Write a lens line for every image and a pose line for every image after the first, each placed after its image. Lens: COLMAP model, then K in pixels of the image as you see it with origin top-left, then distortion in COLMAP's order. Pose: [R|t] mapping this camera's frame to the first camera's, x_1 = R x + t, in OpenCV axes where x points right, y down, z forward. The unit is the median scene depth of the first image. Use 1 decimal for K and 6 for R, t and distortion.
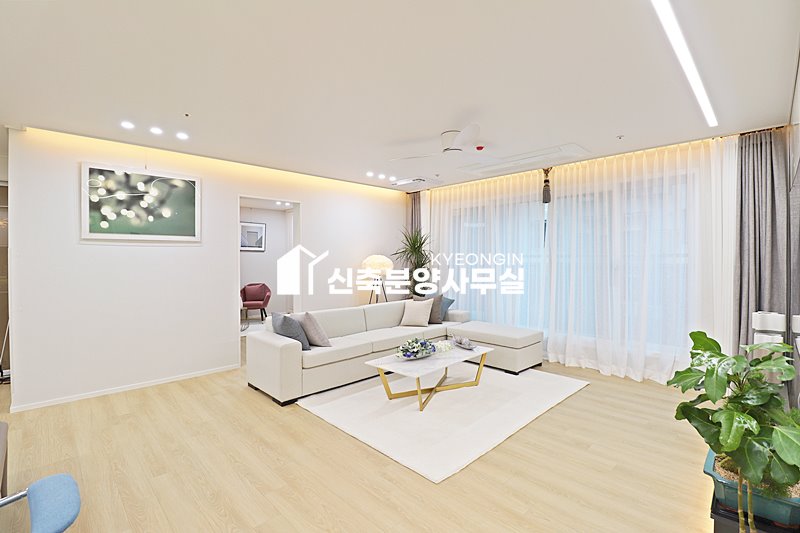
lens RADIAL K [[370.0, 0, 398.6], [0, 370.0, 262.7], [0, 0, 1]] dist [-0.008634, -0.007847]
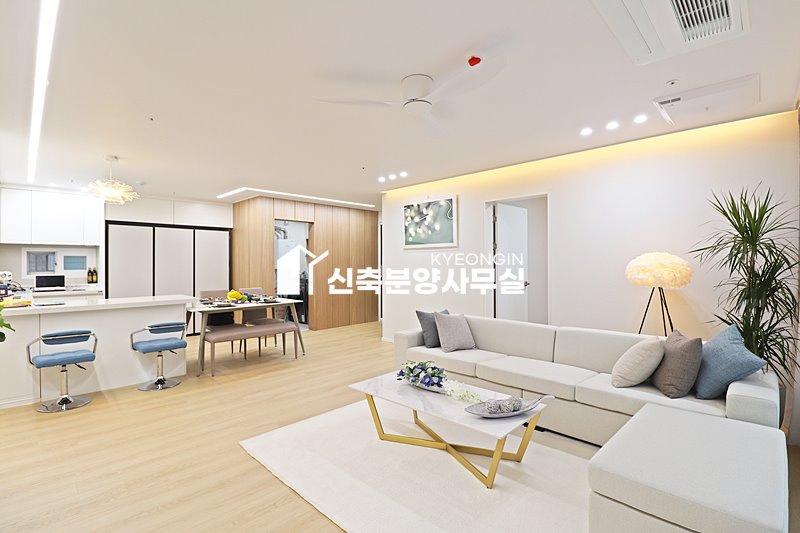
lens RADIAL K [[370.0, 0, 389.3], [0, 370.0, 262.9], [0, 0, 1]] dist [-0.008634, -0.007847]
pose [[0.007097, 0.000423, -0.999975, 0.769722], [-0.007920, 0.999969, 0.000367, -0.001732], [0.999943, 0.007917, 0.007101, 0.859622]]
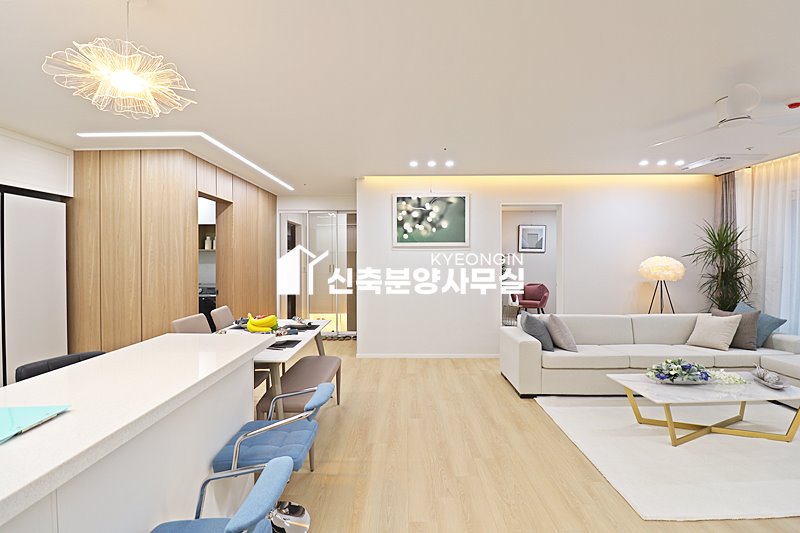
lens RADIAL K [[370.0, 0, 393.9], [0, 370.0, 266.0], [0, 0, 1]] dist [-0.008634, -0.007847]
pose [[0.698783, 0.014373, -0.715189, 0.170757], [-0.007325, 0.999889, 0.012937, -0.007966], [0.715296, -0.003802, 0.698811, -0.018609]]
